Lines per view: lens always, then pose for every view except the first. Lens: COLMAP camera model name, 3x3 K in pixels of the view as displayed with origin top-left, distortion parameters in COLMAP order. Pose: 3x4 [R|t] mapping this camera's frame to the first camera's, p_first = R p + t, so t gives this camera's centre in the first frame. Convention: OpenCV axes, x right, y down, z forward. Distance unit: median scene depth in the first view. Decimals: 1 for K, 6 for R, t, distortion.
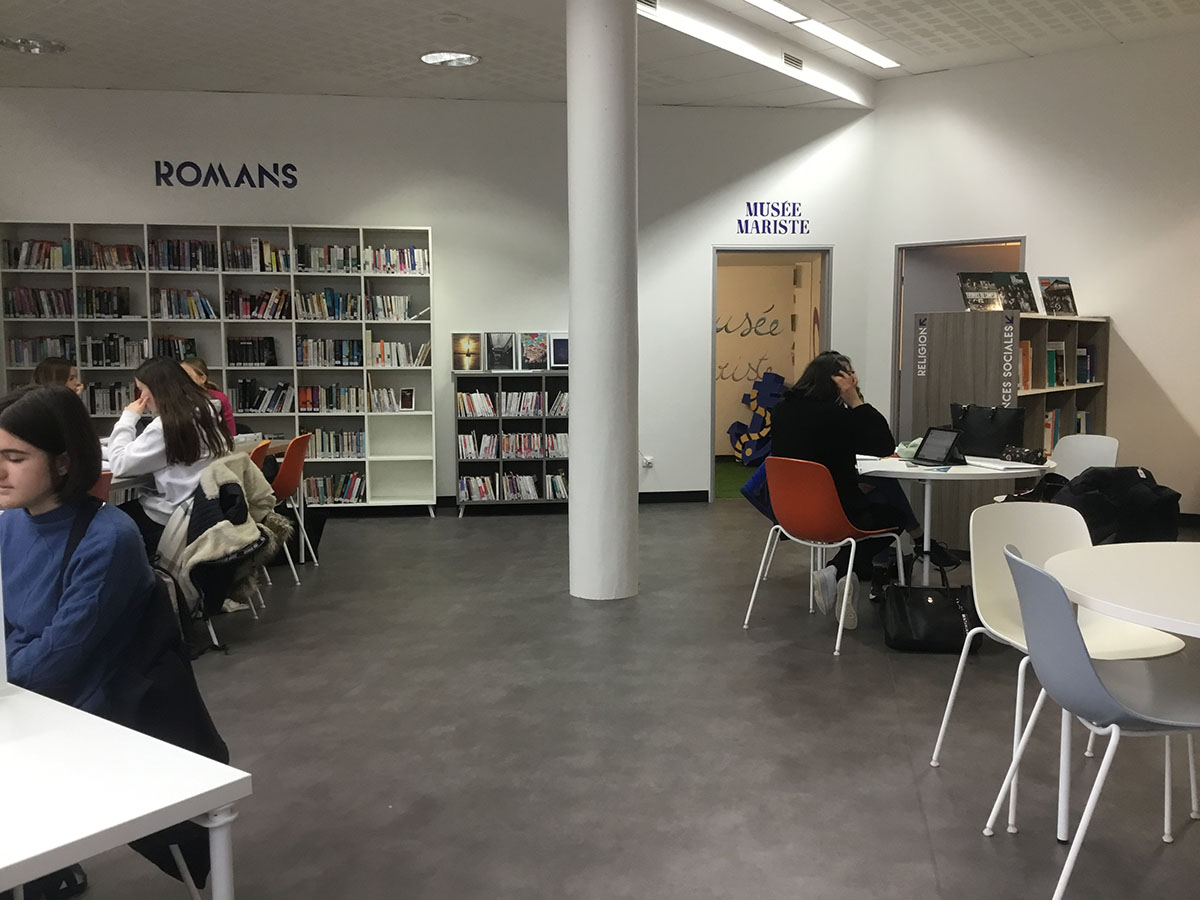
lens RADIAL K [[1071.4, 0, 600.0], [0, 1071.4, 450.0], [0, 0, 1]] dist [0.021525, 0.003698]
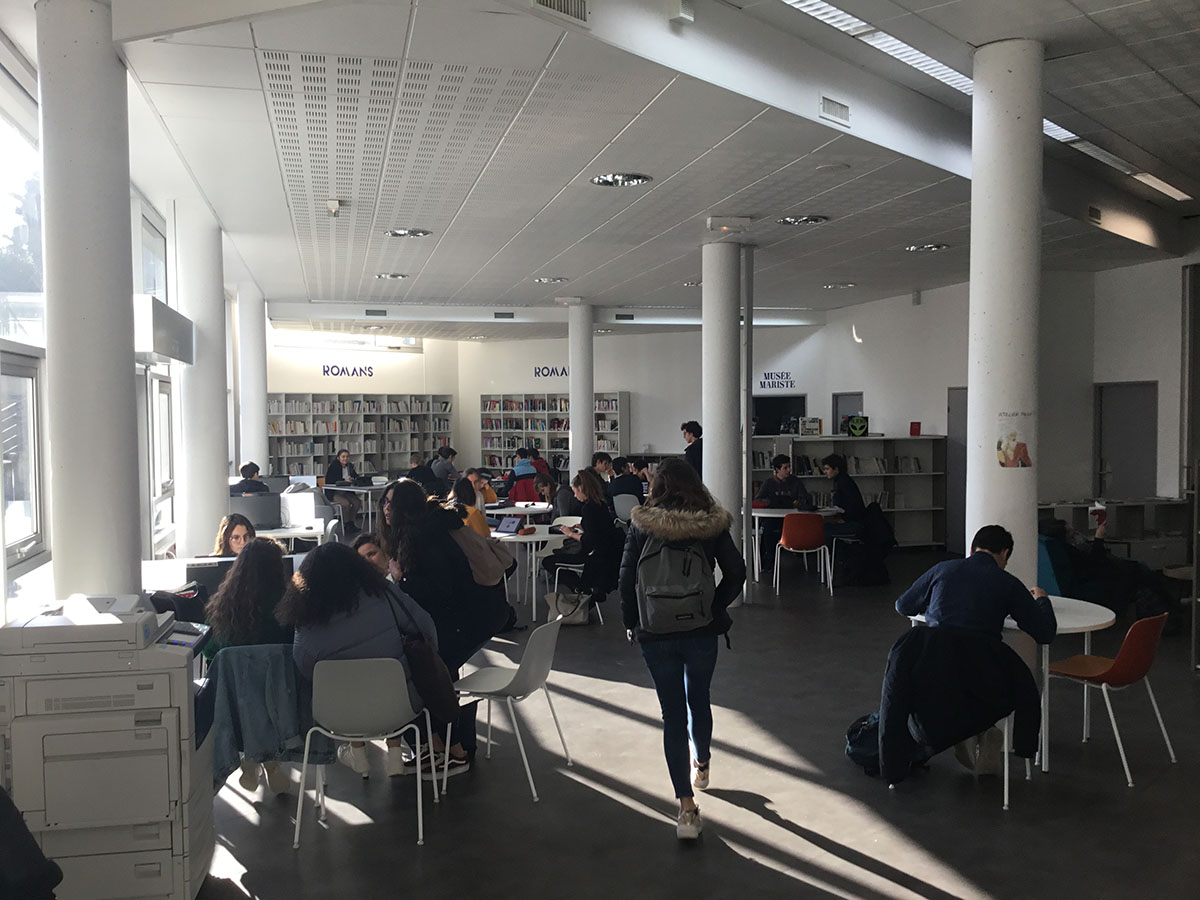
lens RADIAL K [[1078.2, 0, 600.0], [0, 1078.2, 450.0], [0, 0, 1]] dist [0.085961, -0.110498]
pose [[0.790620, 0.014967, -0.612124, 1.233404], [-0.055728, 0.997311, -0.047592, 0.033006], [0.609766, 0.071740, 0.789328, -0.863419]]
